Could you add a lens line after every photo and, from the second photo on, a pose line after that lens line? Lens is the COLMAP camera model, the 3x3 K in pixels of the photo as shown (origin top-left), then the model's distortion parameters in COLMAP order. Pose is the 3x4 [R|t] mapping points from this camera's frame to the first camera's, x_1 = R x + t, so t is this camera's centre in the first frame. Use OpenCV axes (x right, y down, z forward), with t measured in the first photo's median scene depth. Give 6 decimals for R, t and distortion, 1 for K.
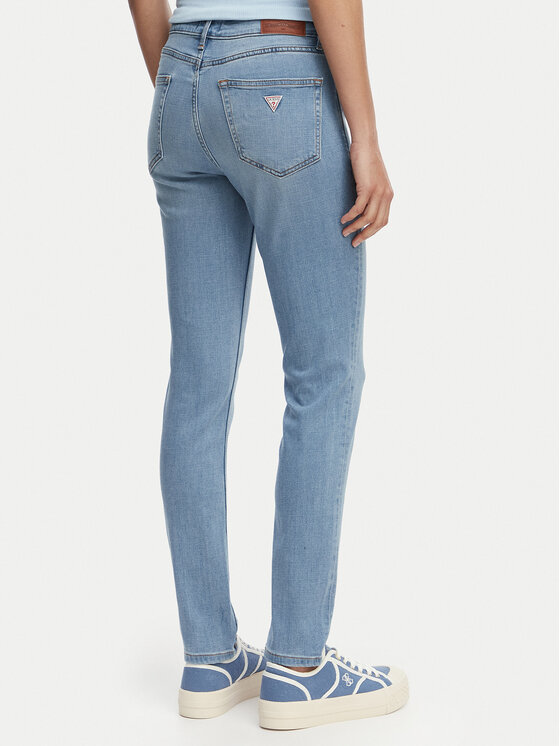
lens RADIAL K [[1477.9, 0, 279.2], [0, 1477.9, 372.5], [0, 0, 1]] dist [-0.077201, 0.000000]
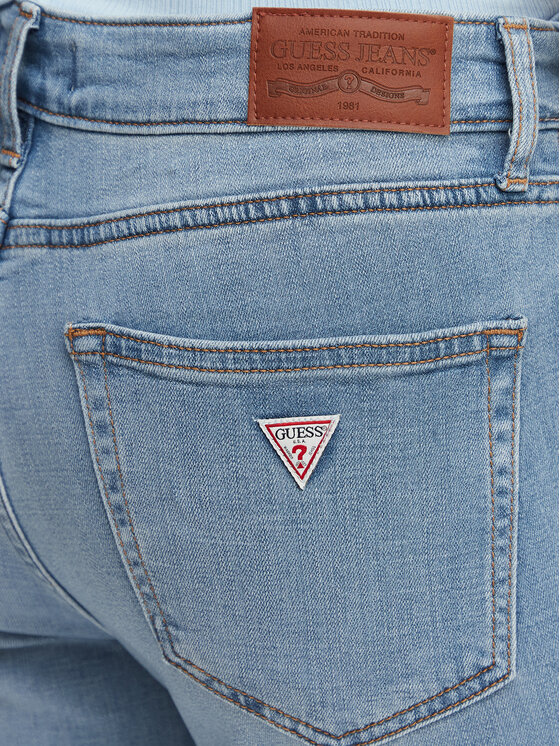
lens RADIAL K [[1957.8, 0, 281.2], [0, 1957.8, 373.0], [0, 0, 1]] dist [0.454641, 0.000000]
pose [[0.993992, 0.012649, -0.108720, 0.025237], [0.000821, 0.992410, 0.122970, -0.229506], [0.109450, -0.122320, 0.986437, 0.704359]]
